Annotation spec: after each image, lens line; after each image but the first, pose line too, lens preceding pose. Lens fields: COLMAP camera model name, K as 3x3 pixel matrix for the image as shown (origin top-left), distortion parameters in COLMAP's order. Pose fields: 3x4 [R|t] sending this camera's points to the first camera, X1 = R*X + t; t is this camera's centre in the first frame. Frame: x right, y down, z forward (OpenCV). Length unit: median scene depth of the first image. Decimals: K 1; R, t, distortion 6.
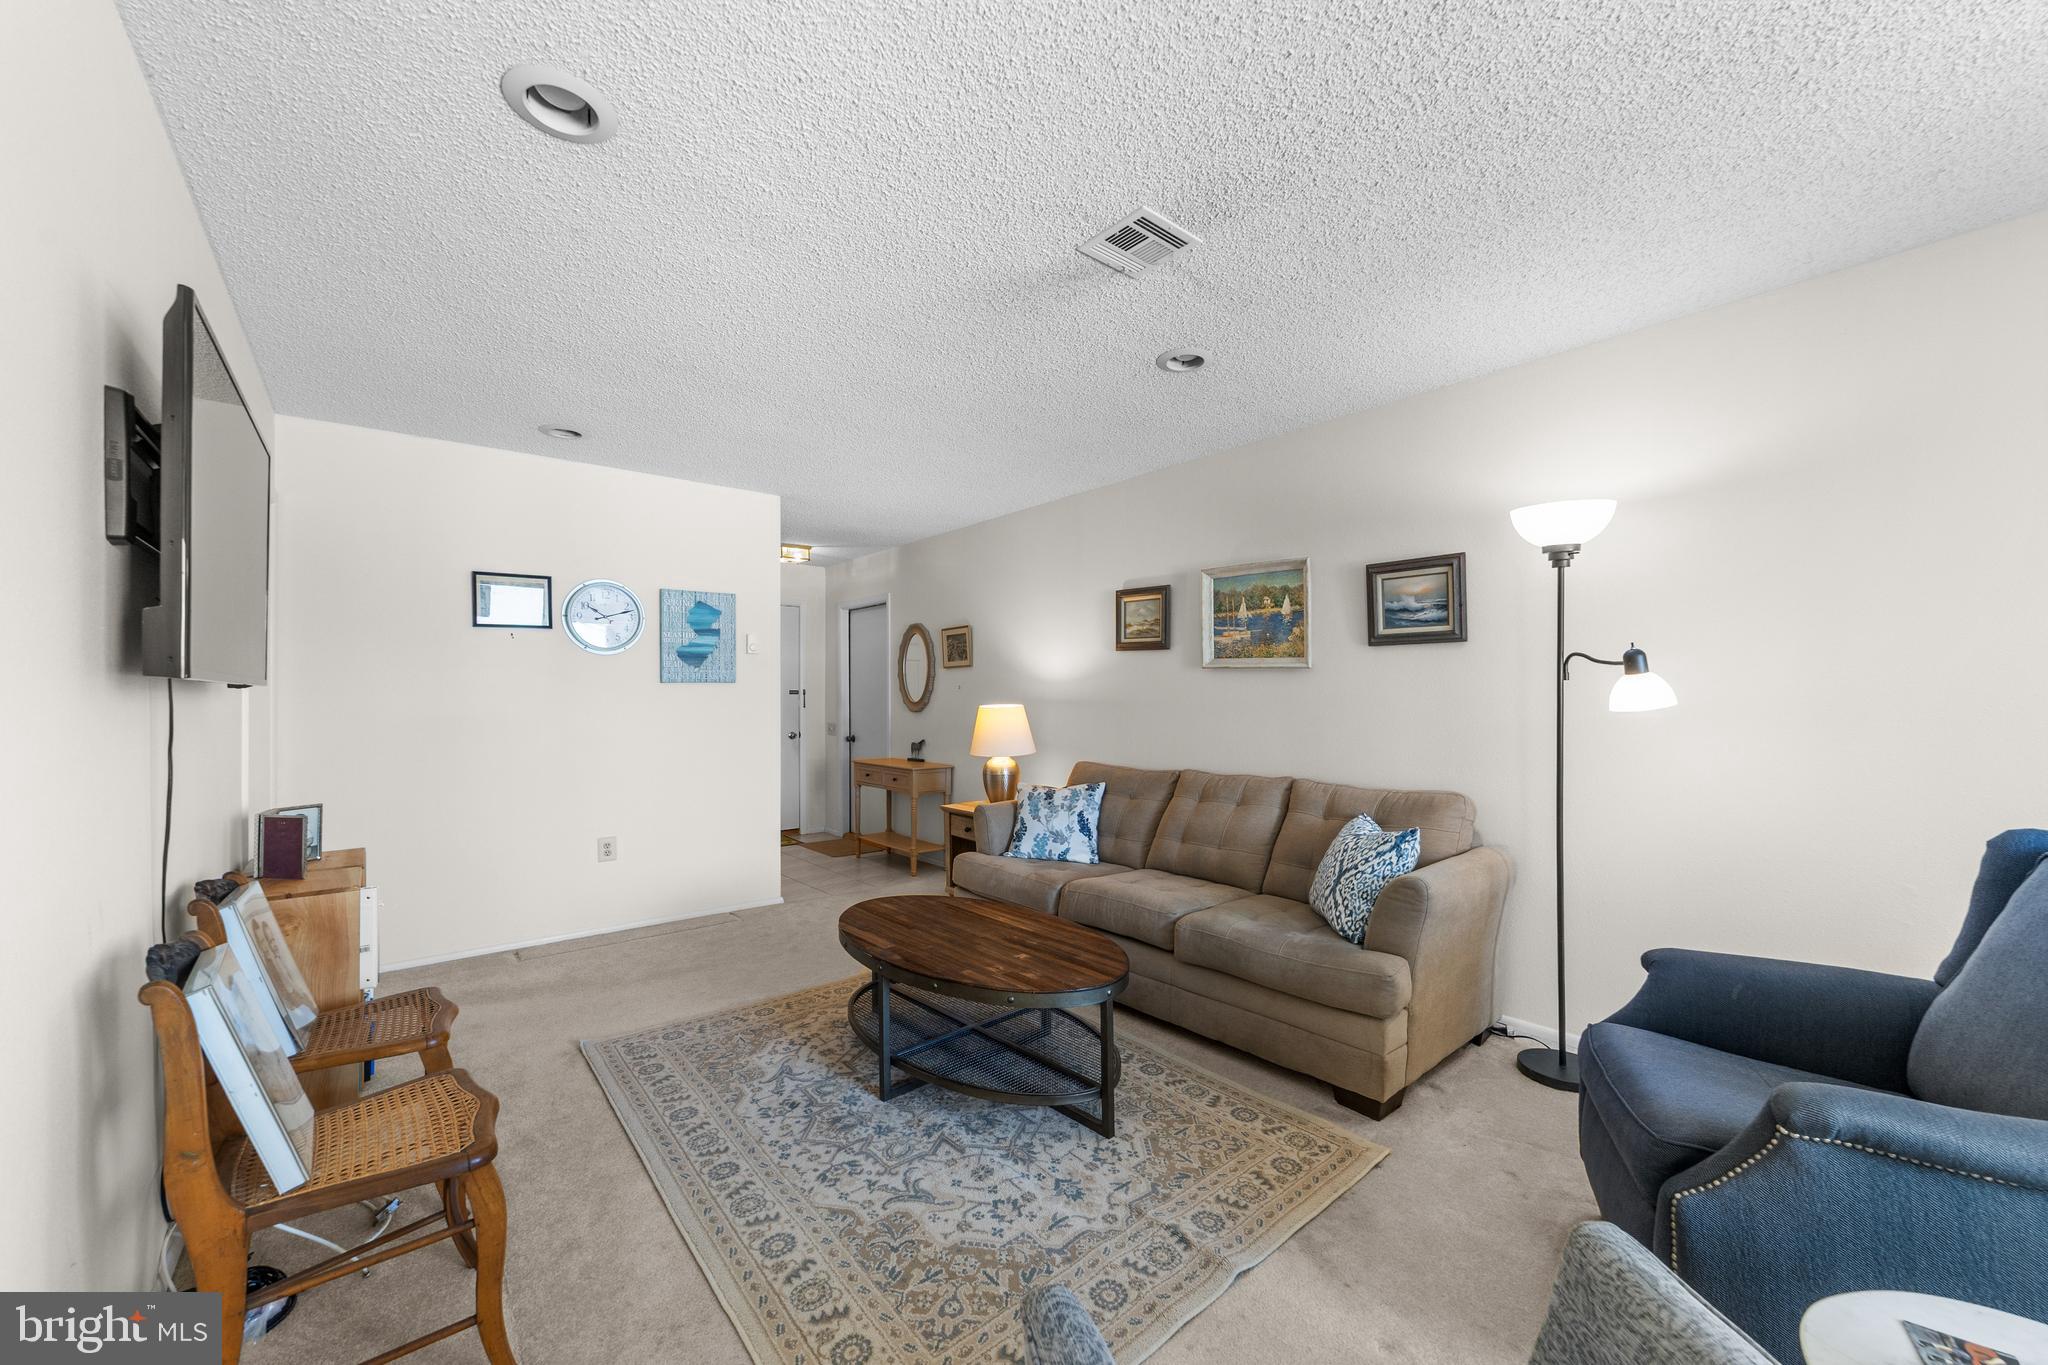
lens RADIAL K [[786.4, 0, 1021.9], [0, 786.4, 690.9], [0, 0, 1]] dist [-0.000976, 0.000441]
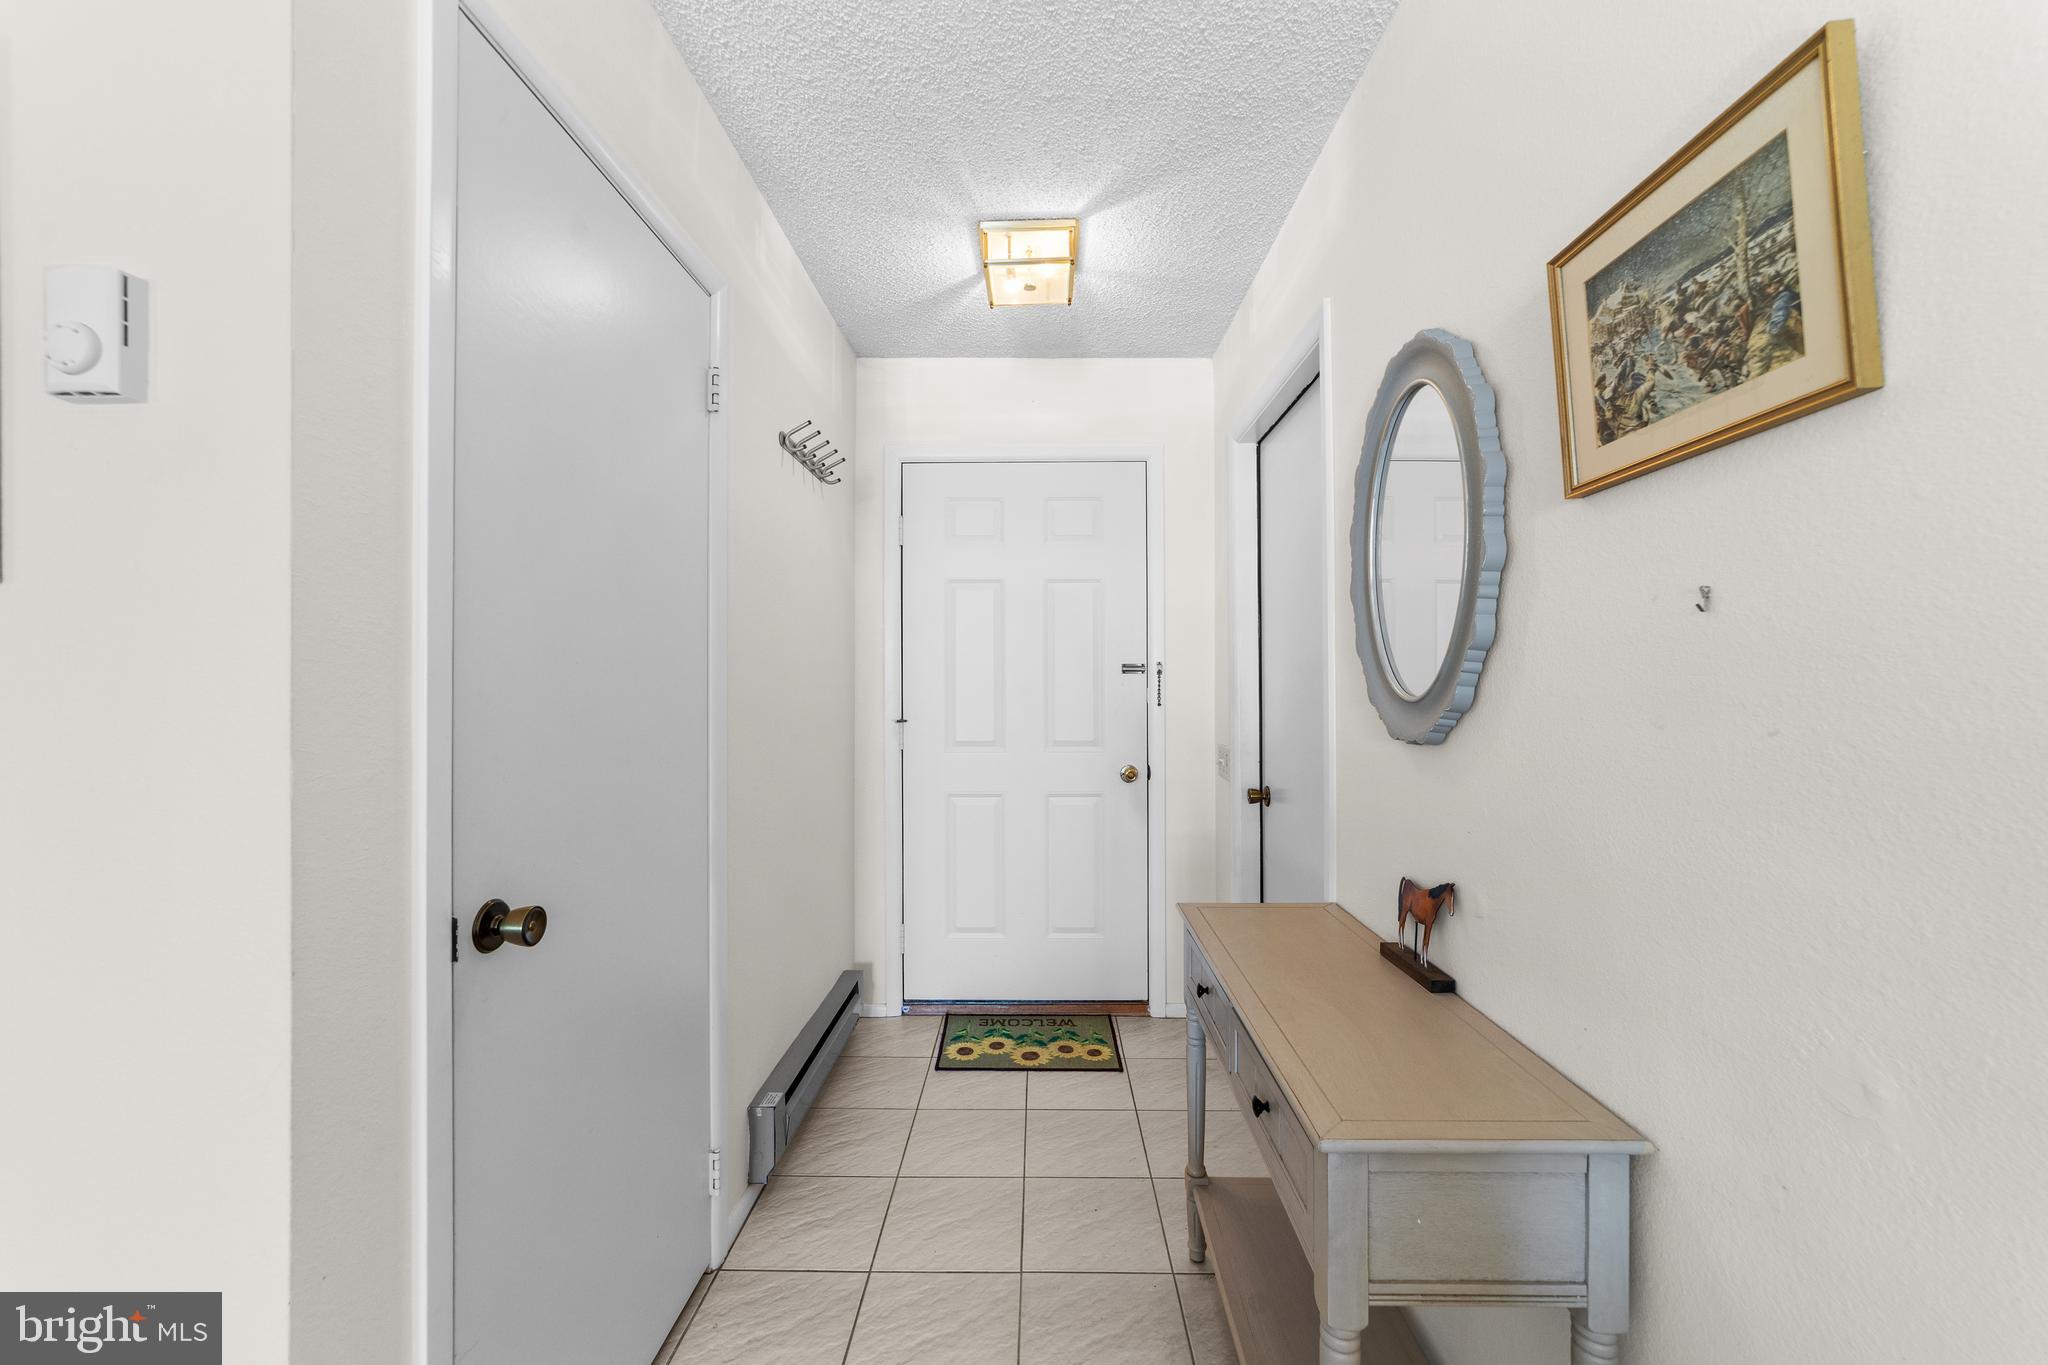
lens RADIAL K [[786.4, 0, 1021.9], [0, 786.4, 690.9], [0, 0, 1]] dist [-0.000976, 0.000441]
pose [[0.753063, -0.002979, -0.657941, -0.073115], [0.014677, 0.999817, 0.012271, 0.008439], [0.657784, -0.018897, 0.752969, 0.760690]]
